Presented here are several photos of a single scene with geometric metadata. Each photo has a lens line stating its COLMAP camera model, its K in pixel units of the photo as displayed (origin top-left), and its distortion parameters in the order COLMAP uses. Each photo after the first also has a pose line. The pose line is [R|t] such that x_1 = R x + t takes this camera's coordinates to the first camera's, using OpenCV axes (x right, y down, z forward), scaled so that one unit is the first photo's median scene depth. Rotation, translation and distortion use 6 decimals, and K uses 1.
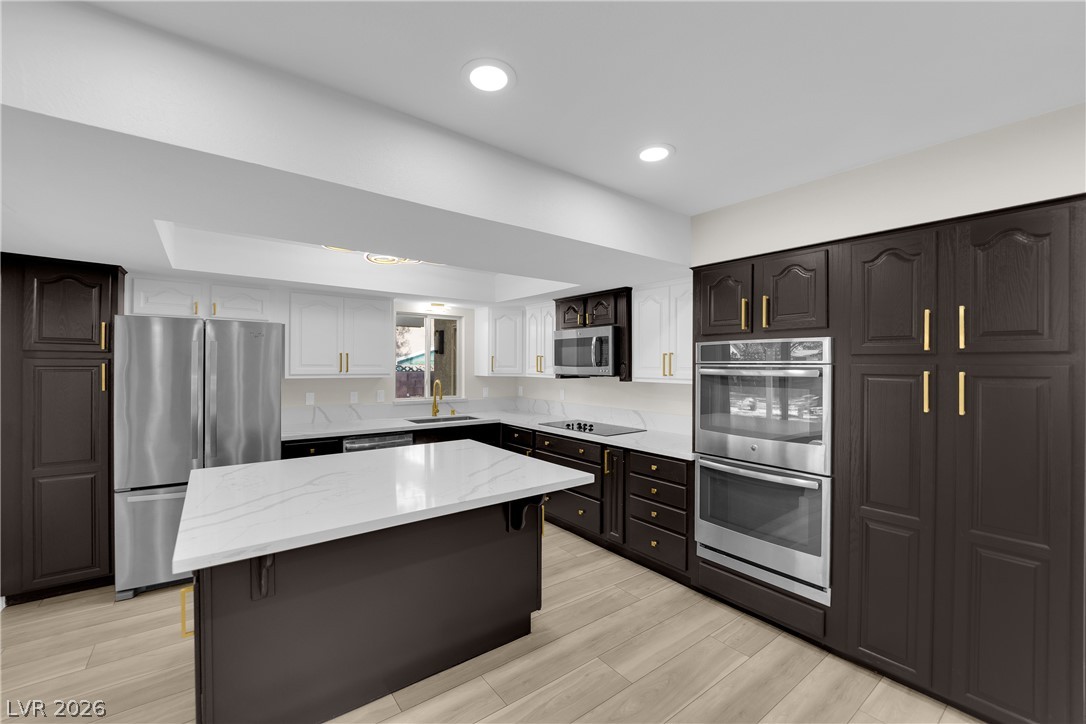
lens RADIAL K [[438.1, 0, 538.7], [0, 438.1, 363.4], [0, 0, 1]] dist [-0.012132, -0.002536]
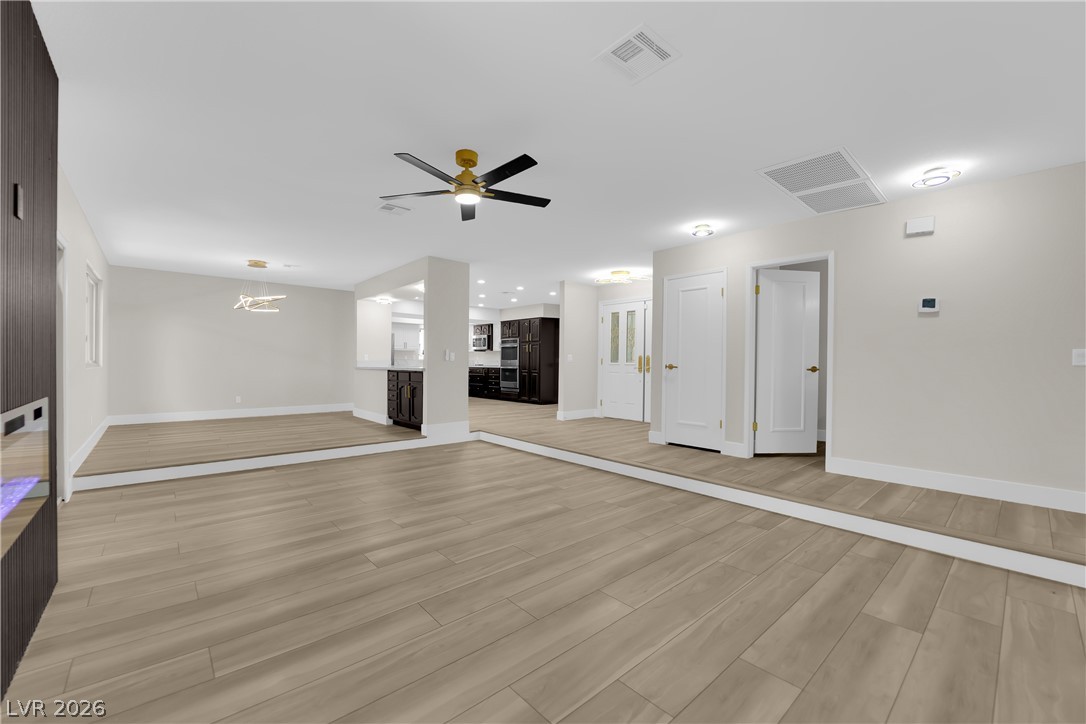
lens RADIAL K [[438.1, 0, 537.7], [0, 438.1, 363.4], [0, 0, 1]] dist [-0.012132, -0.002536]
pose [[0.997175, 0.001803, 0.075092, 0.306553], [-0.002026, 0.999994, 0.002903, 0.130896], [-0.075086, -0.003047, 0.997172, -2.496864]]
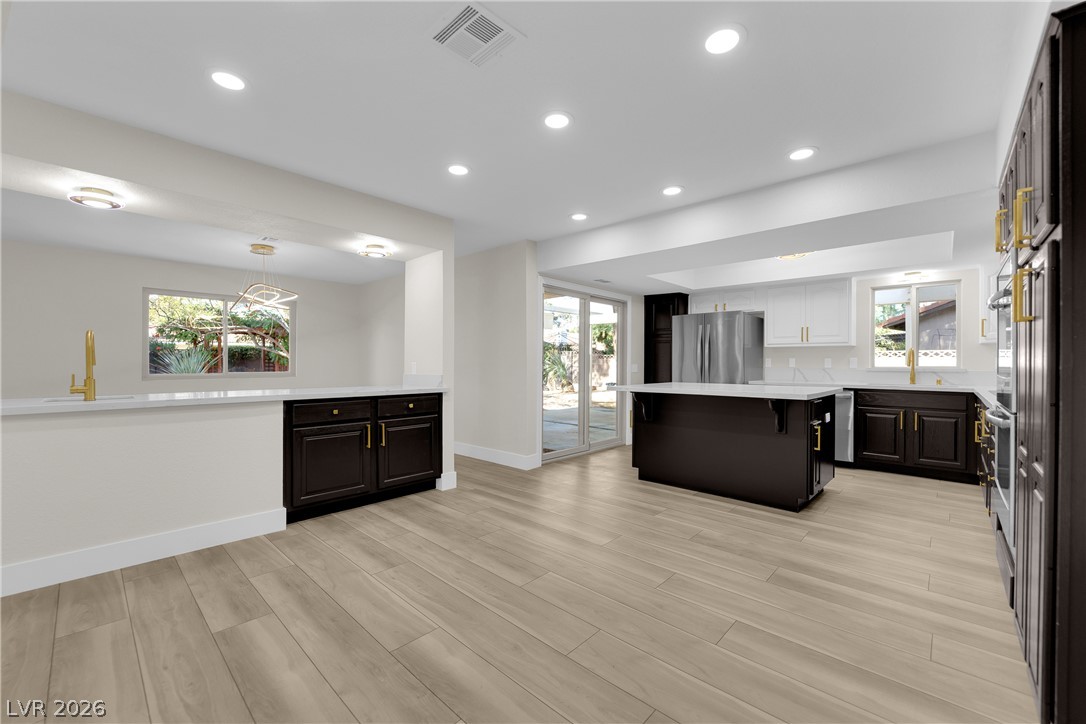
lens RADIAL K [[438.1, 0, 535.7], [0, 438.1, 364.2], [0, 0, 1]] dist [-0.012132, -0.002536]
pose [[0.161622, -0.001039, -0.986852, 0.808532], [0.000136, 0.999999, -0.001030, 0.099750], [0.986853, 0.000033, 0.161622, -0.028790]]
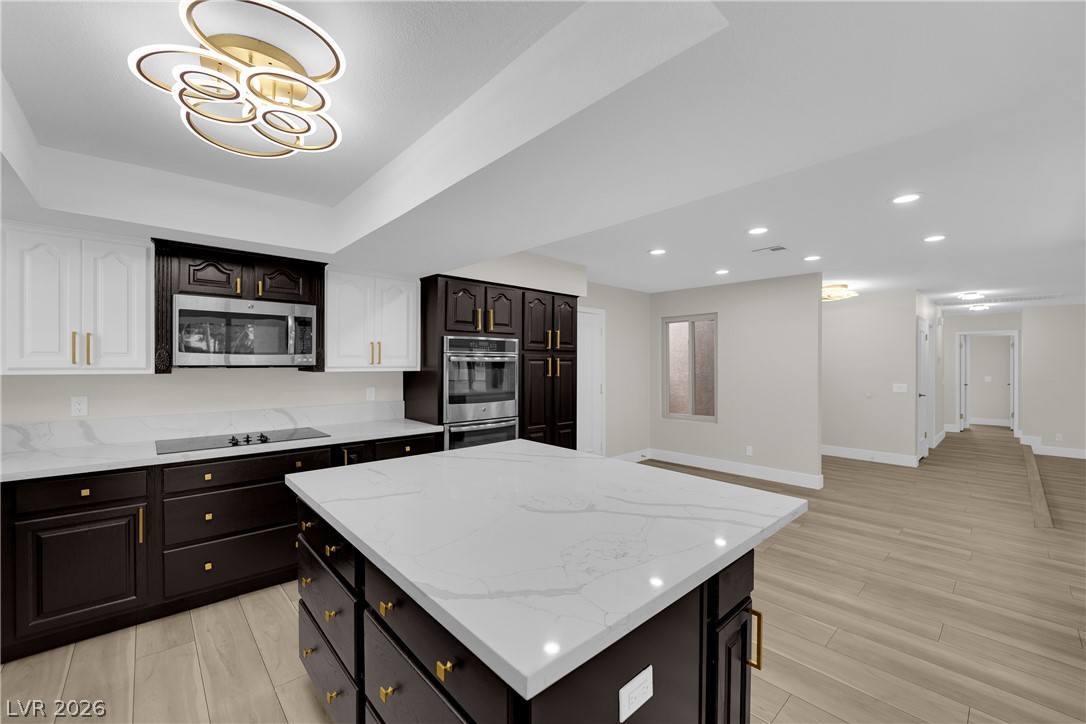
lens RADIAL K [[438.1, 0, 537.3], [0, 438.1, 362.4], [0, 0, 1]] dist [-0.012132, -0.002536]
pose [[-0.087569, -0.006517, 0.996137, -0.704124], [-0.006070, 0.999964, 0.006009, 0.014828], [-0.996140, -0.005520, -0.087605, 0.651375]]
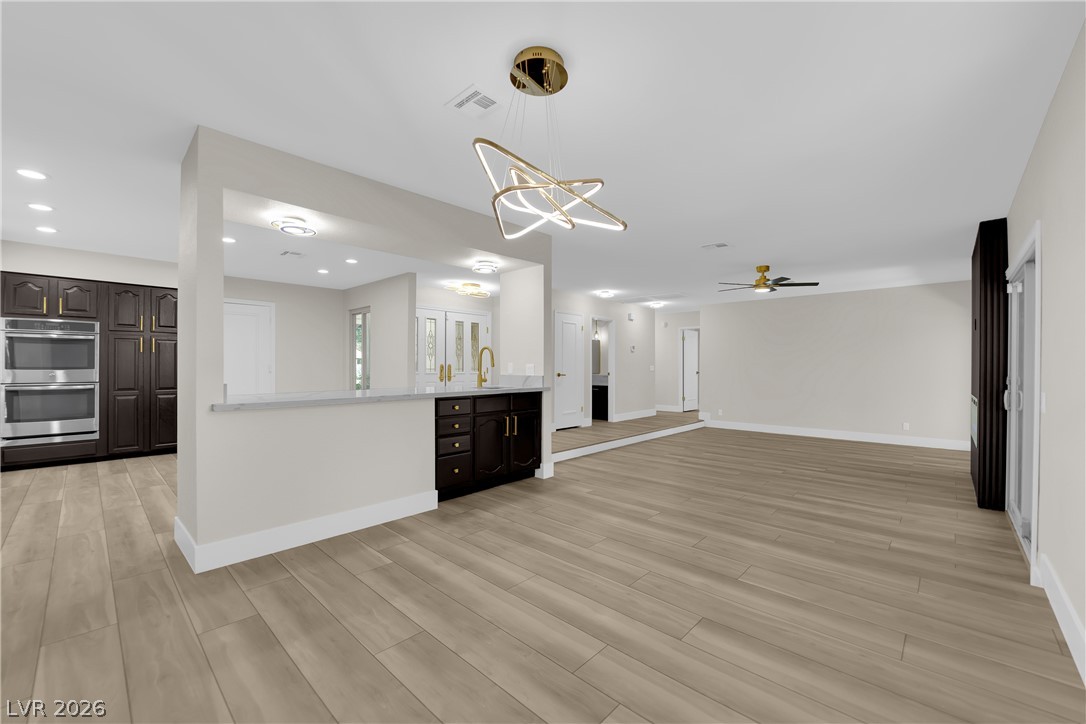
lens RADIAL K [[438.1, 0, 542.4], [0, 438.1, 360.7], [0, 0, 1]] dist [-0.012132, -0.002536]
pose [[-0.171468, 0.005787, 0.985173, -1.214476], [-0.004026, 0.999970, -0.006575, 0.091240], [-0.985181, -0.005094, -0.171440, -0.568301]]
